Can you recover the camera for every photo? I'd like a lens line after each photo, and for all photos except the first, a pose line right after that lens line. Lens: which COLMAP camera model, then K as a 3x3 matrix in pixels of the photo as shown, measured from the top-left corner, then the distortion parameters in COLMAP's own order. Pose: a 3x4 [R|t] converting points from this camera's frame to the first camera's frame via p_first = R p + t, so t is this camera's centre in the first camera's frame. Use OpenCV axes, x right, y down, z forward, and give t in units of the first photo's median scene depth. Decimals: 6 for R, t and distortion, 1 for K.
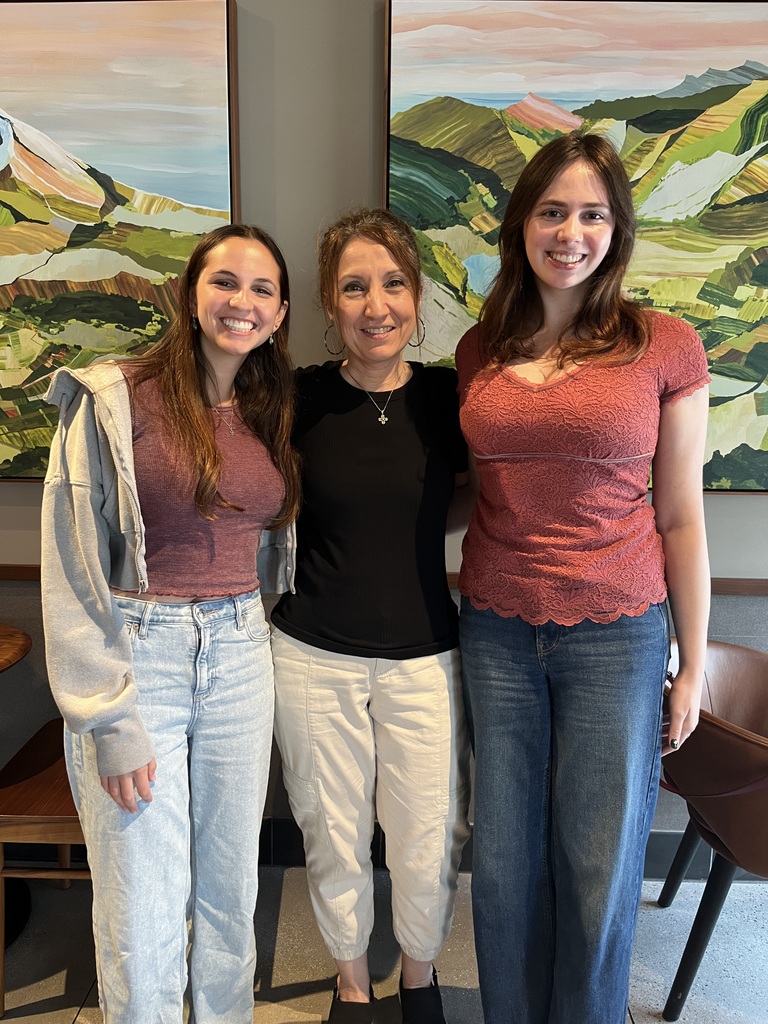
lens RADIAL K [[785.1, 0, 385.4], [0, 785.1, 507.5], [0, 0, 1]] dist [0.063944, -0.108961]
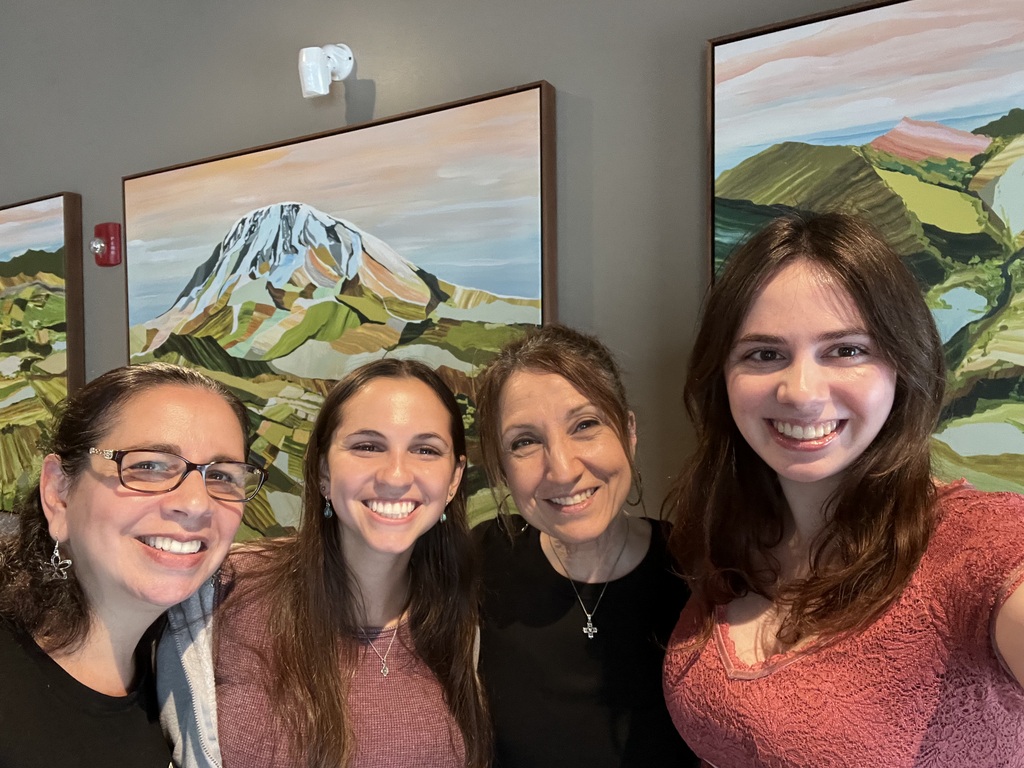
lens RADIAL K [[705.3, 0, 504.1], [0, 705.3, 384.3], [0, 0, 1]] dist [0.055843, -0.067599]
pose [[0.883780, -0.019566, -0.467493, 0.153670], [-0.060248, 0.986049, -0.155167, -0.145239], [0.464007, 0.165299, 0.870272, 0.275035]]
